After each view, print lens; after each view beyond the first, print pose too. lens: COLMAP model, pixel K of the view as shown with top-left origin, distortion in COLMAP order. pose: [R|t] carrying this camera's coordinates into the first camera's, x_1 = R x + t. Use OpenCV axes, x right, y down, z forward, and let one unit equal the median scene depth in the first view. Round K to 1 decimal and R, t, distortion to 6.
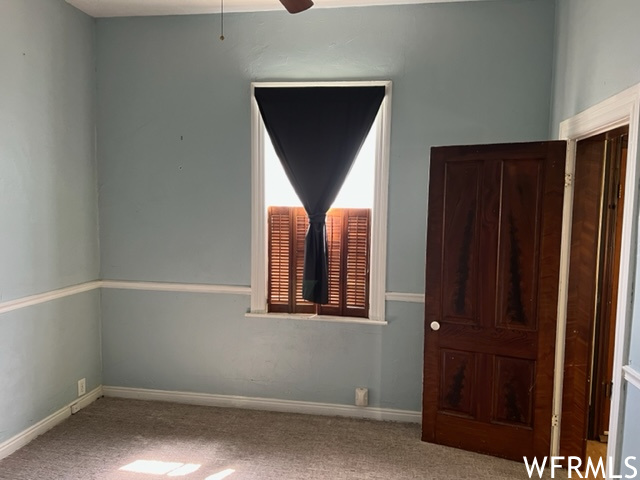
lens RADIAL K [[483.3, 0, 317.9], [0, 483.3, 239.6], [0, 0, 1]] dist [0.028476, -0.017408]
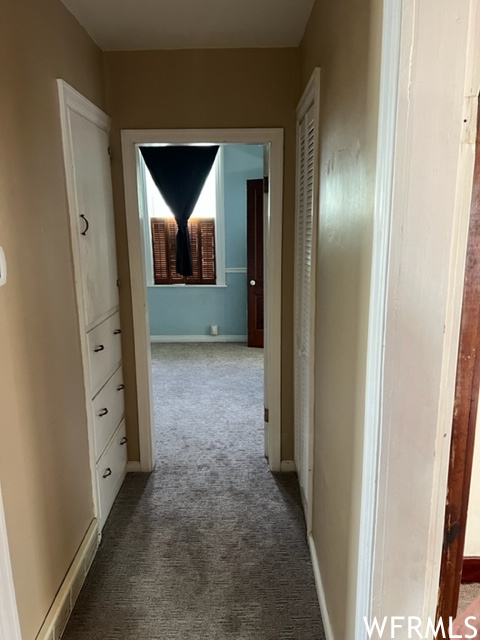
lens RADIAL K [[483.3, 0, 242.8], [0, 483.3, 323.0], [0, 0, 1]] dist [0.028476, -0.017408]
pose [[0.988247, -0.058107, 0.141391, -0.049335], [0.041296, 0.992029, 0.119052, 0.099868], [-0.147182, -0.111814, 0.982769, -0.679677]]
